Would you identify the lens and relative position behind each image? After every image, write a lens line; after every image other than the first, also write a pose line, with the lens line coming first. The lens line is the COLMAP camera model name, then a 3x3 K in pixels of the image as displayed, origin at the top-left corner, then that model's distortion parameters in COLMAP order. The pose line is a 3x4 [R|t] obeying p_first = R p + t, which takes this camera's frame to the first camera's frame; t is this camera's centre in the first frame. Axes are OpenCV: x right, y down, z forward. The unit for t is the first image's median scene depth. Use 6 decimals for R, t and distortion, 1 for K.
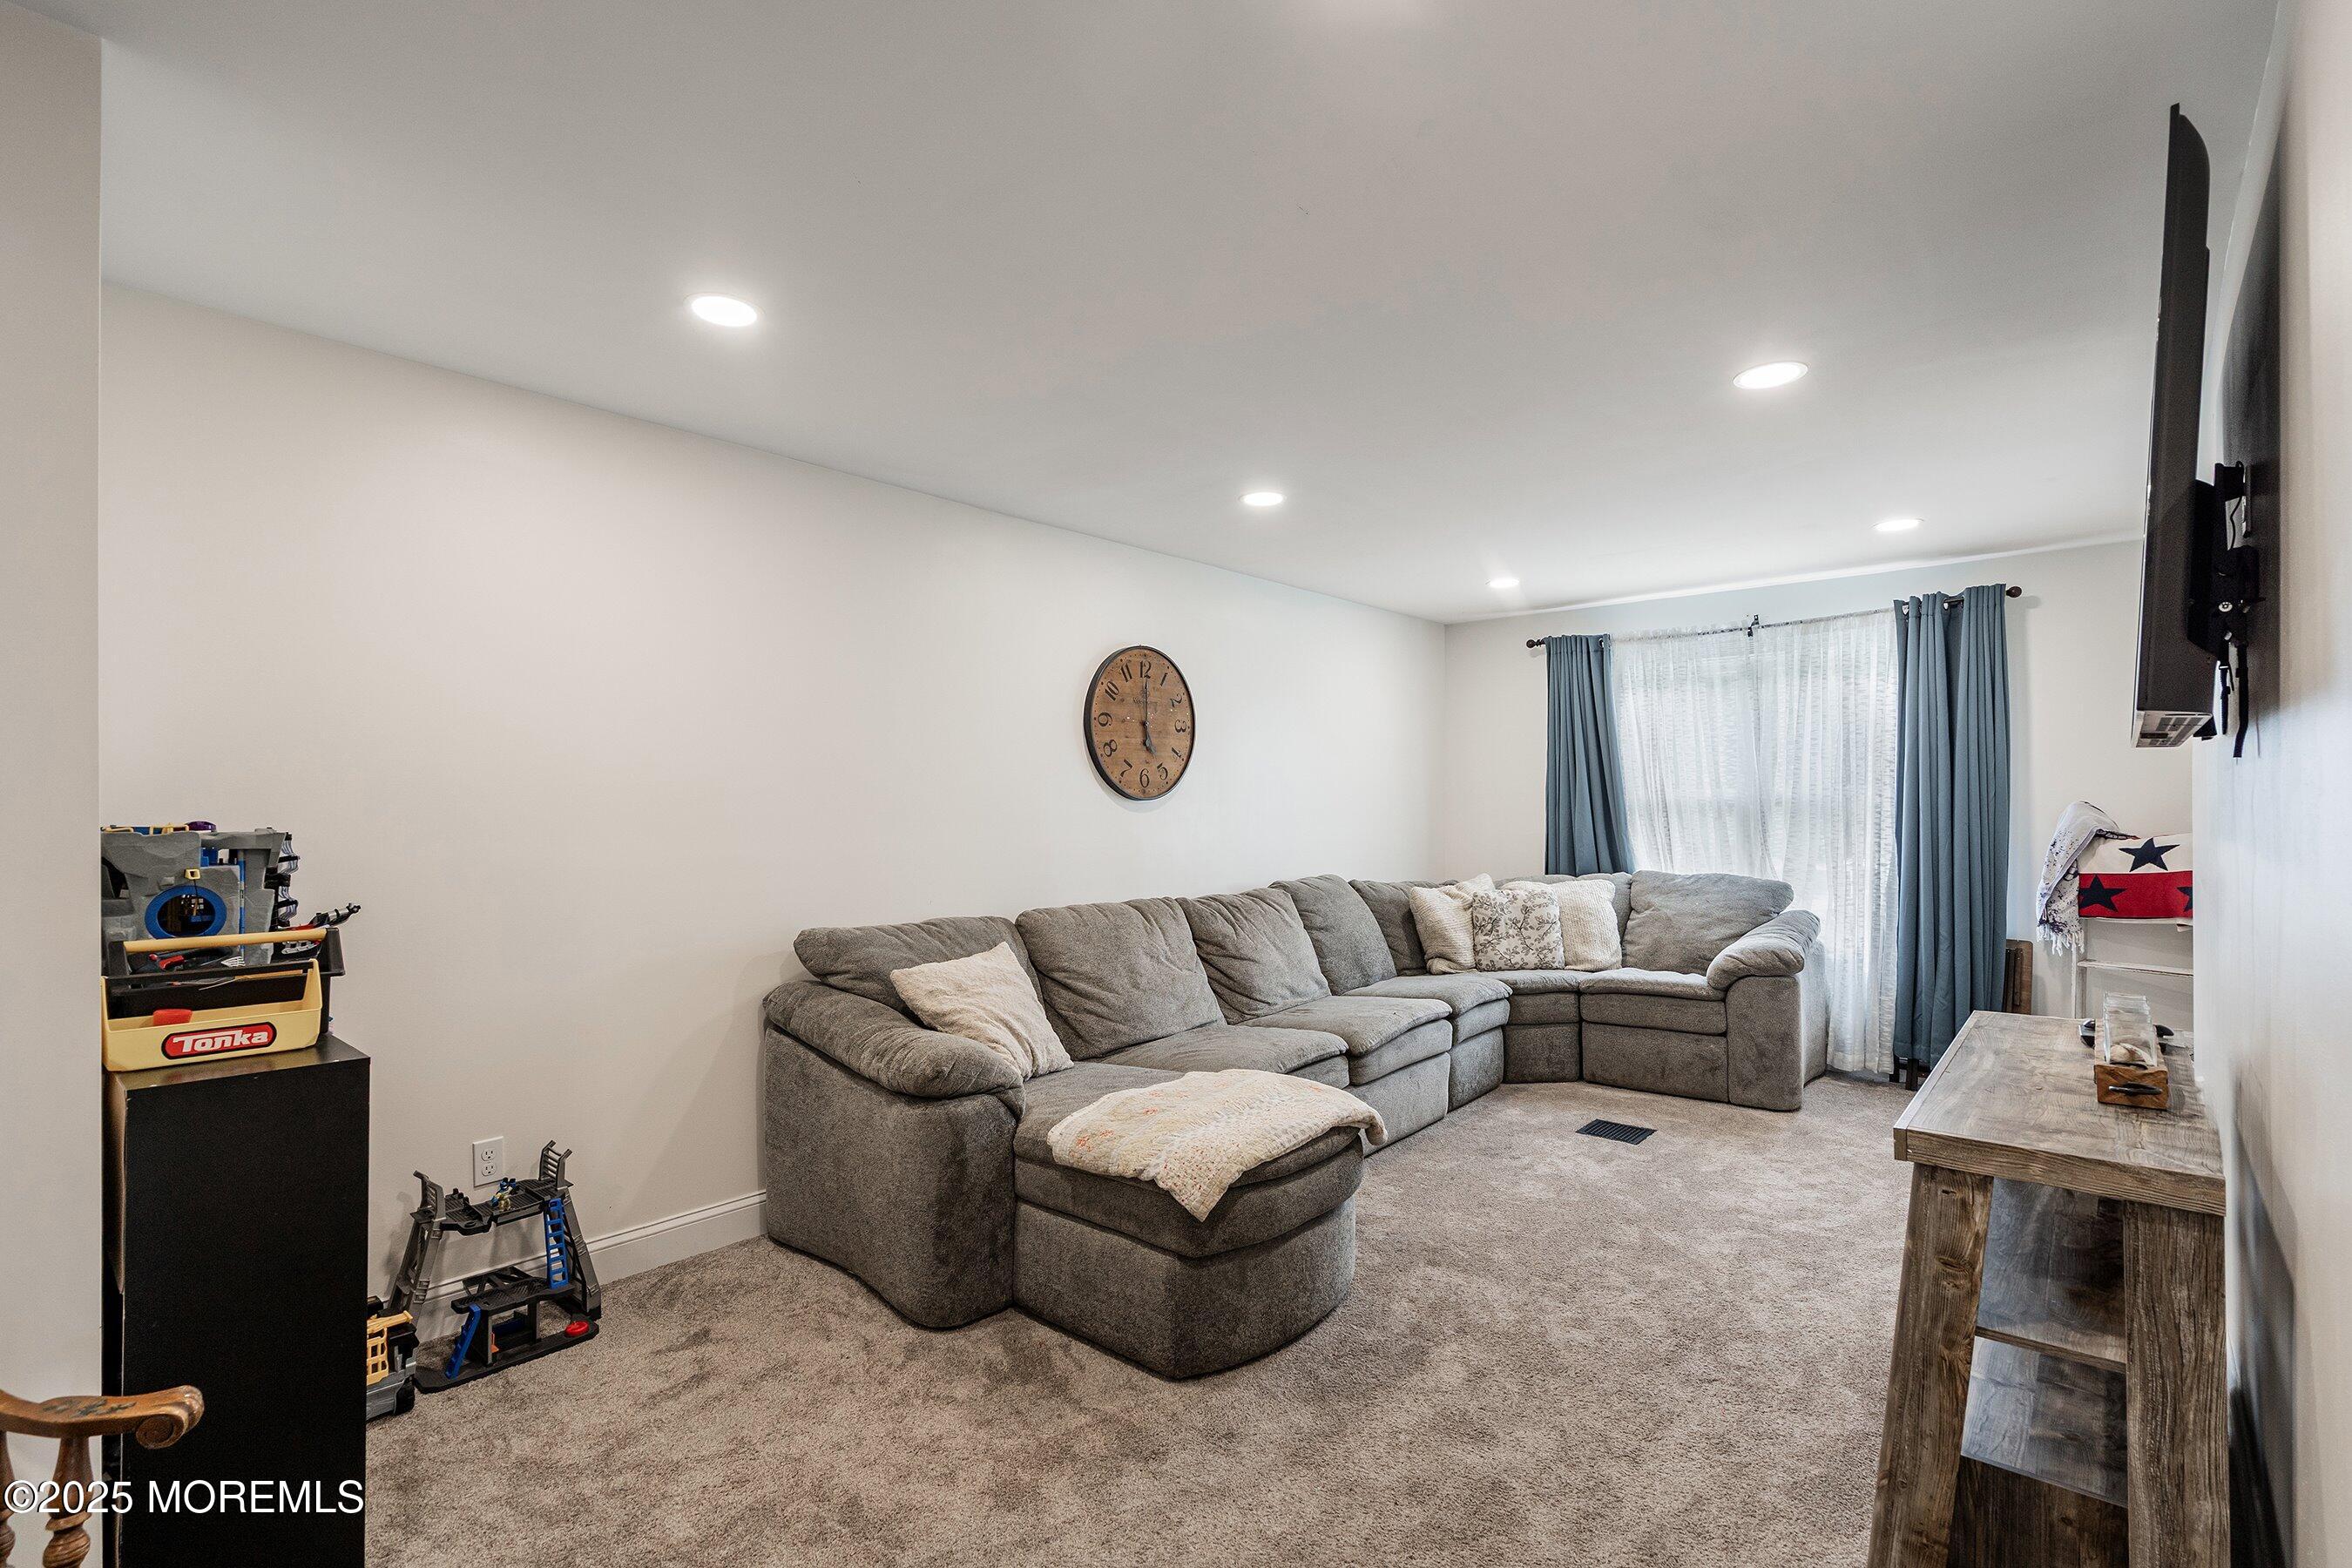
lens RADIAL K [[1090.3, 0, 1174.4], [0, 1090.3, 789.2], [0, 0, 1]] dist [-0.002120, -0.000133]
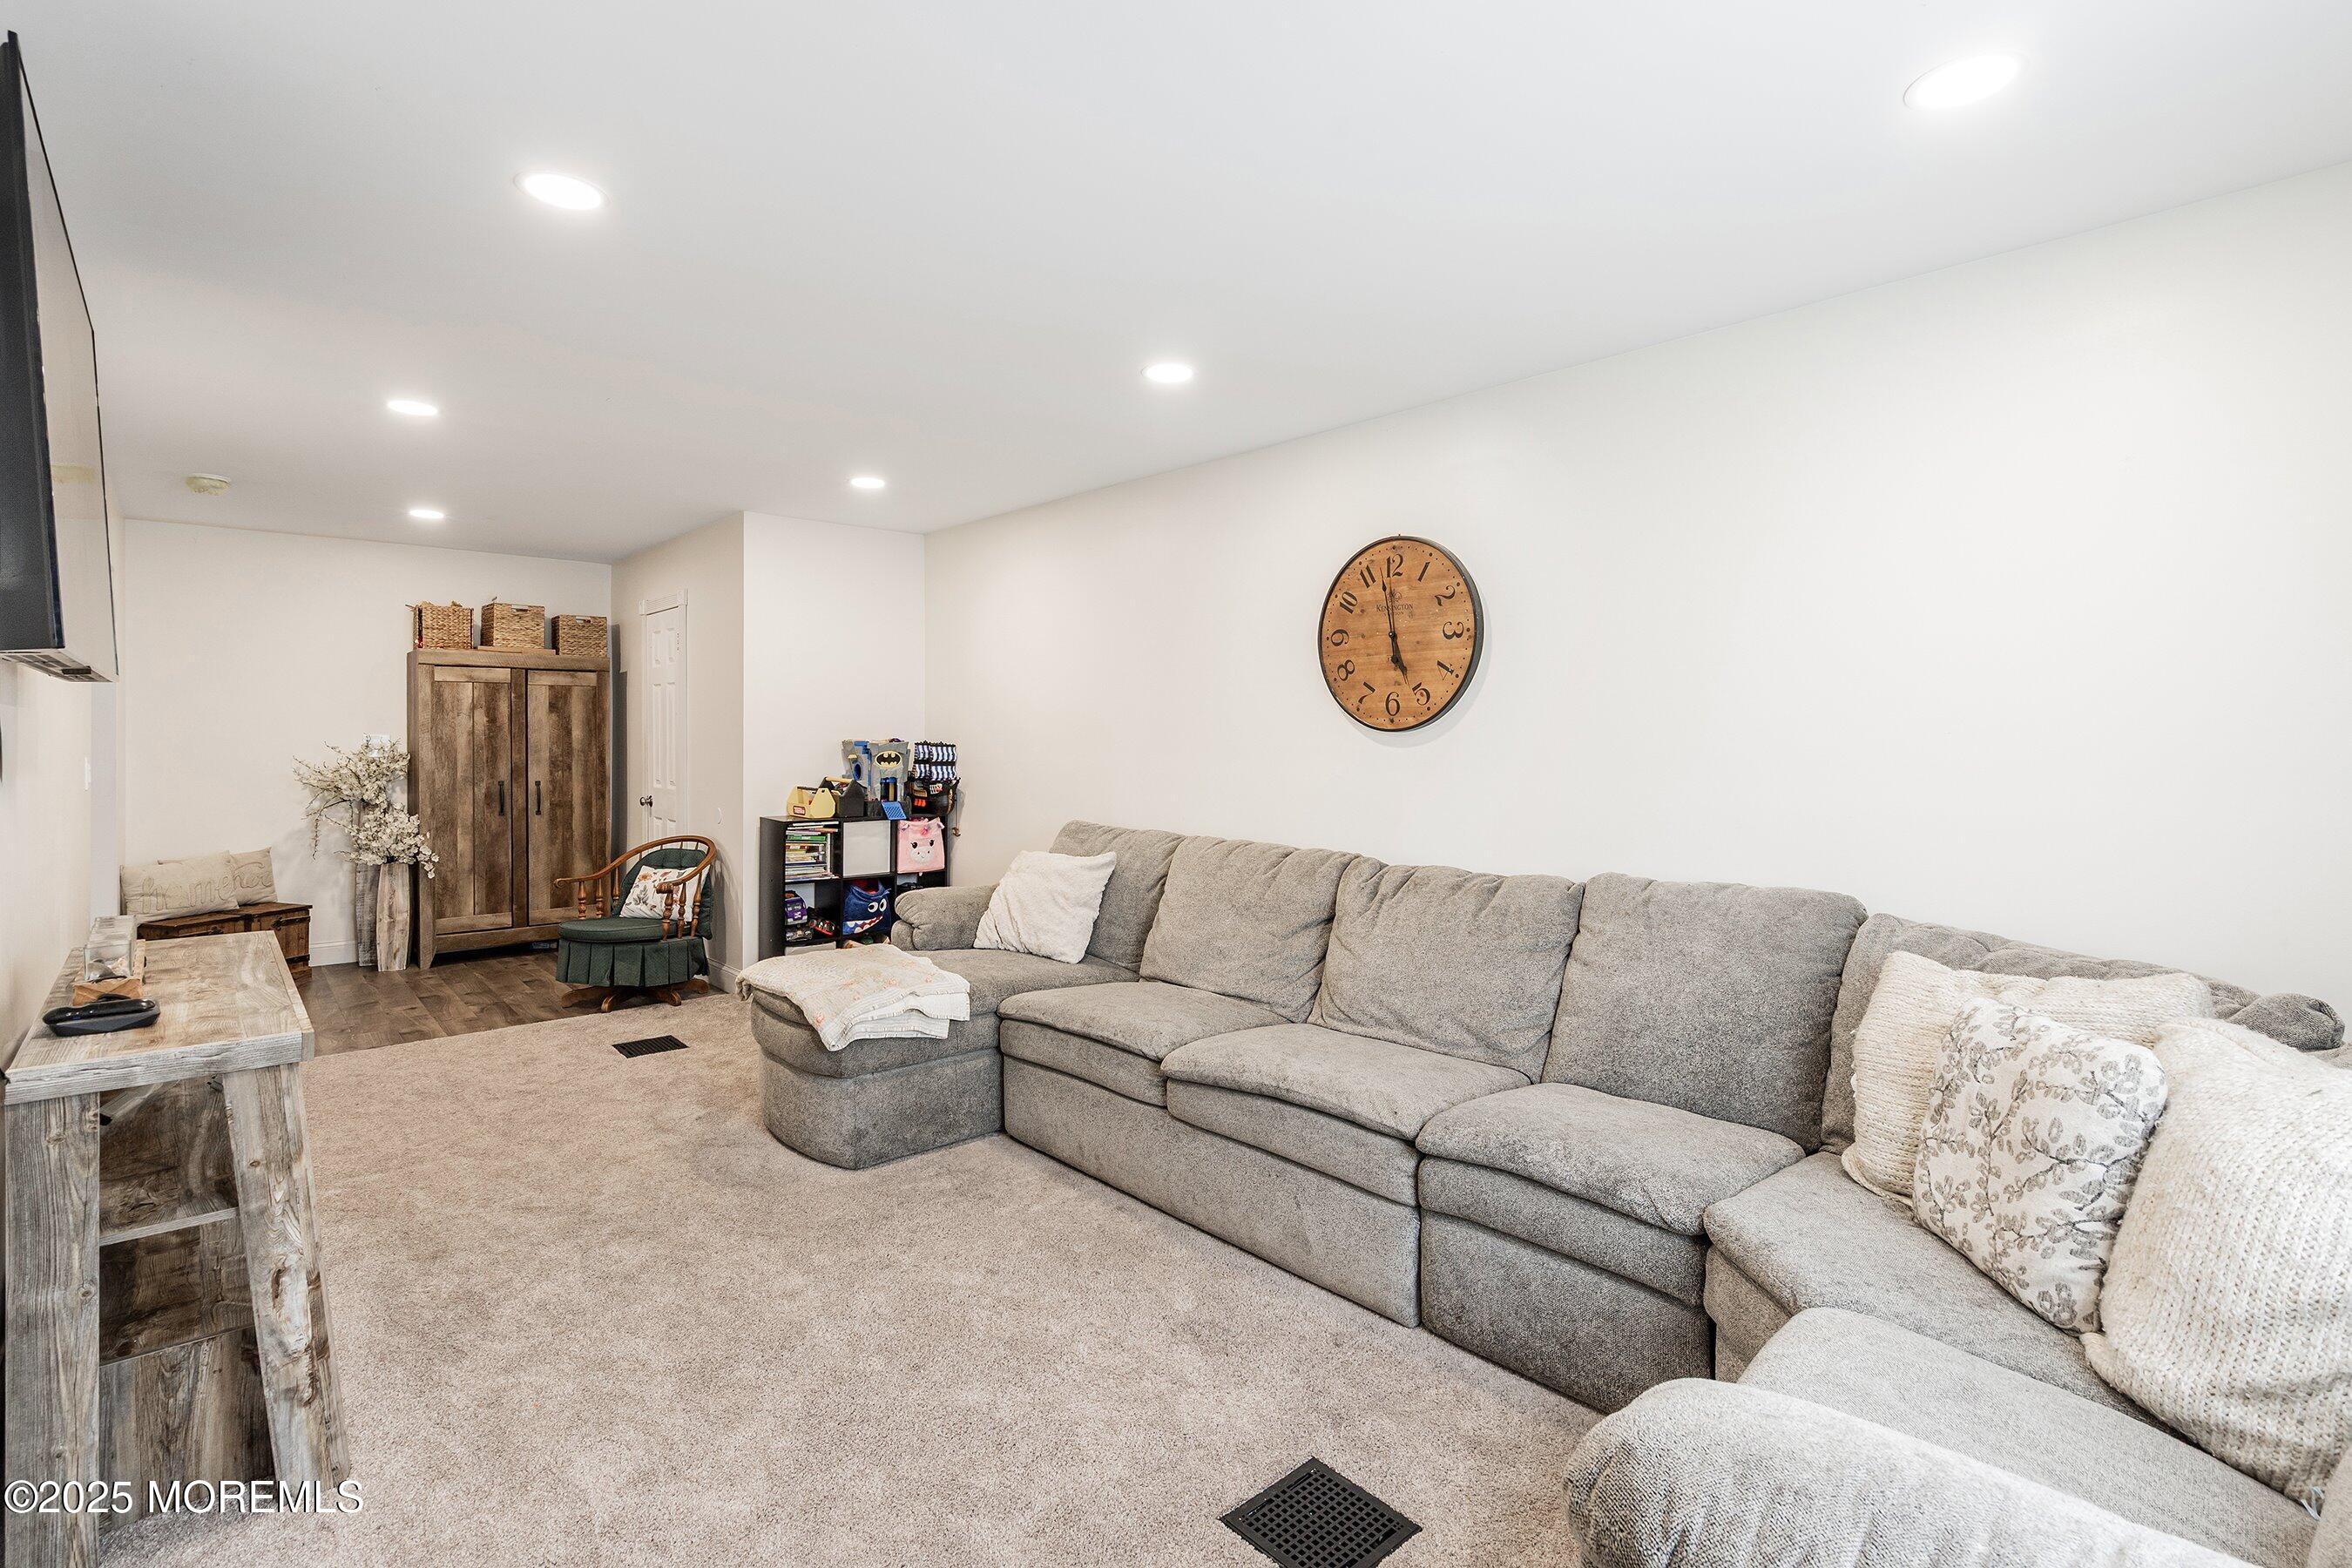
lens RADIAL K [[1090.3, 0, 1154.4], [0, 1090.3, 735.2], [0, 0, 1]] dist [-0.002120, -0.000133]
pose [[-0.130960, 0.006158, -0.991368, 0.781473], [0.008603, 0.999950, 0.005075, 0.006937], [0.991350, -0.007864, -0.131007, 0.937010]]
